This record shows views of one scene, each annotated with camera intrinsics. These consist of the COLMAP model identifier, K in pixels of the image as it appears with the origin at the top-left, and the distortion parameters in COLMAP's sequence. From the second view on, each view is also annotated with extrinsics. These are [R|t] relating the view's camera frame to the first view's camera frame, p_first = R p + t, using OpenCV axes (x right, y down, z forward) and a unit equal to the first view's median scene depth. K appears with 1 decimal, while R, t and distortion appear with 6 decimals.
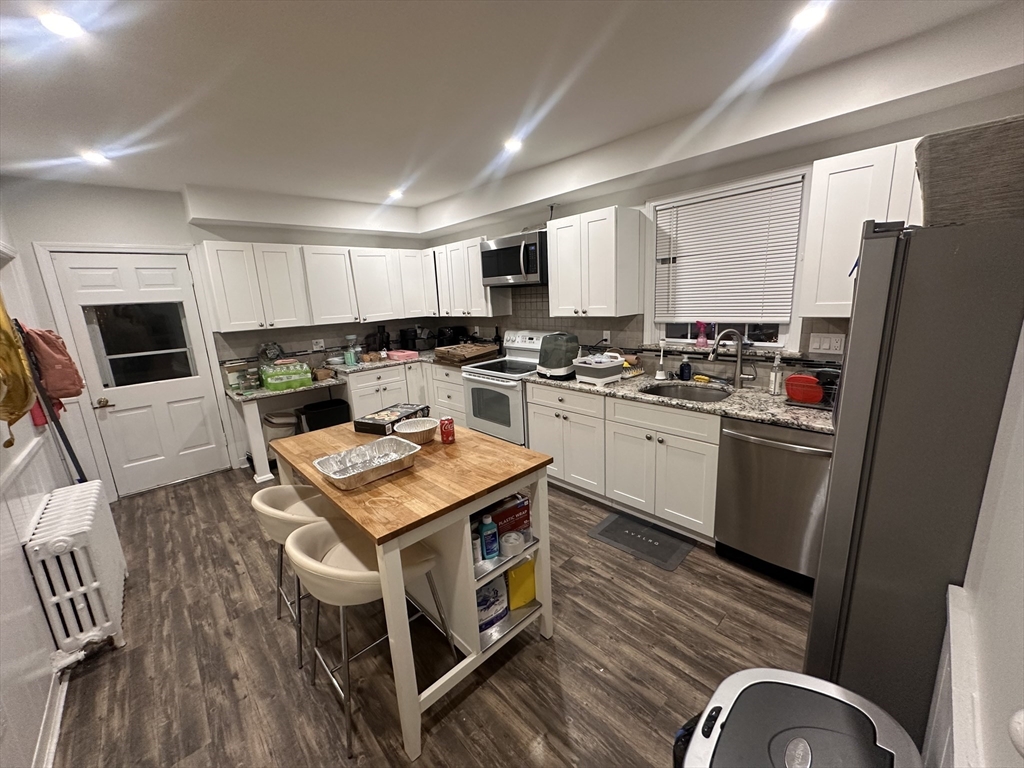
lens RADIAL K [[405.4, 0, 512.0], [0, 405.4, 384.0], [0, 0, 1]] dist [-0.001186, -0.000023]
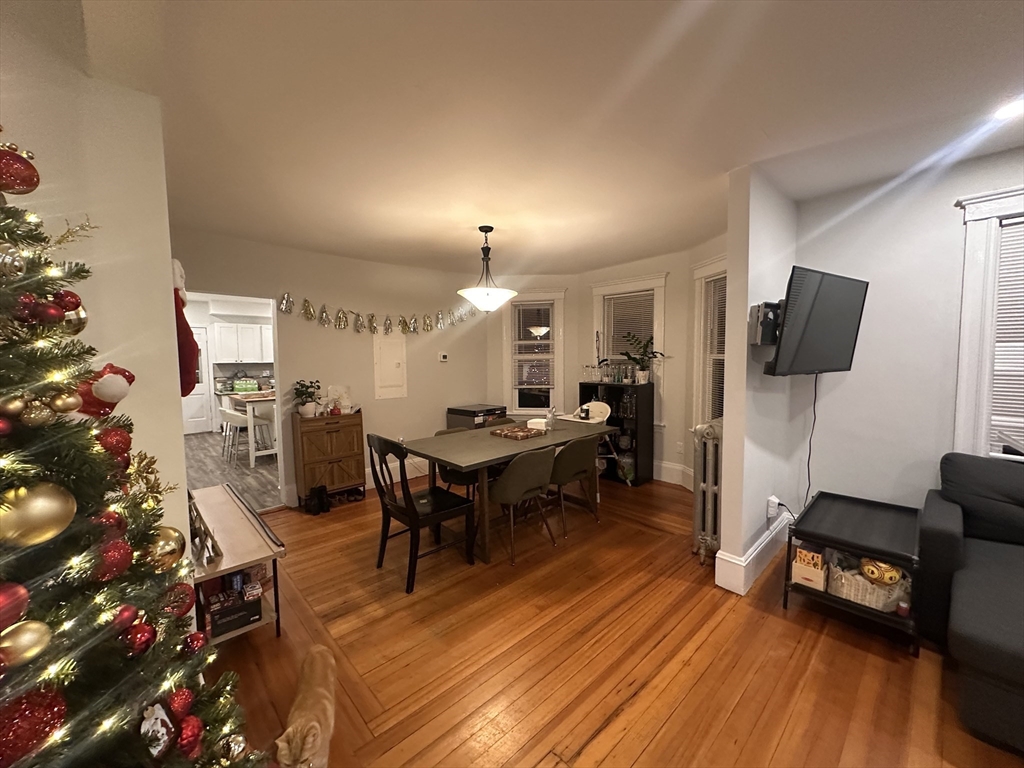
lens RADIAL K [[405.4, 0, 512.0], [0, 405.4, 384.0], [0, 0, 1]] dist [-0.001186, -0.000023]
pose [[0.999145, 0.040997, 0.005277, 0.803498], [-0.039775, 0.988311, -0.147169, 0.223656], [-0.011249, 0.146833, 0.989097, -1.078444]]
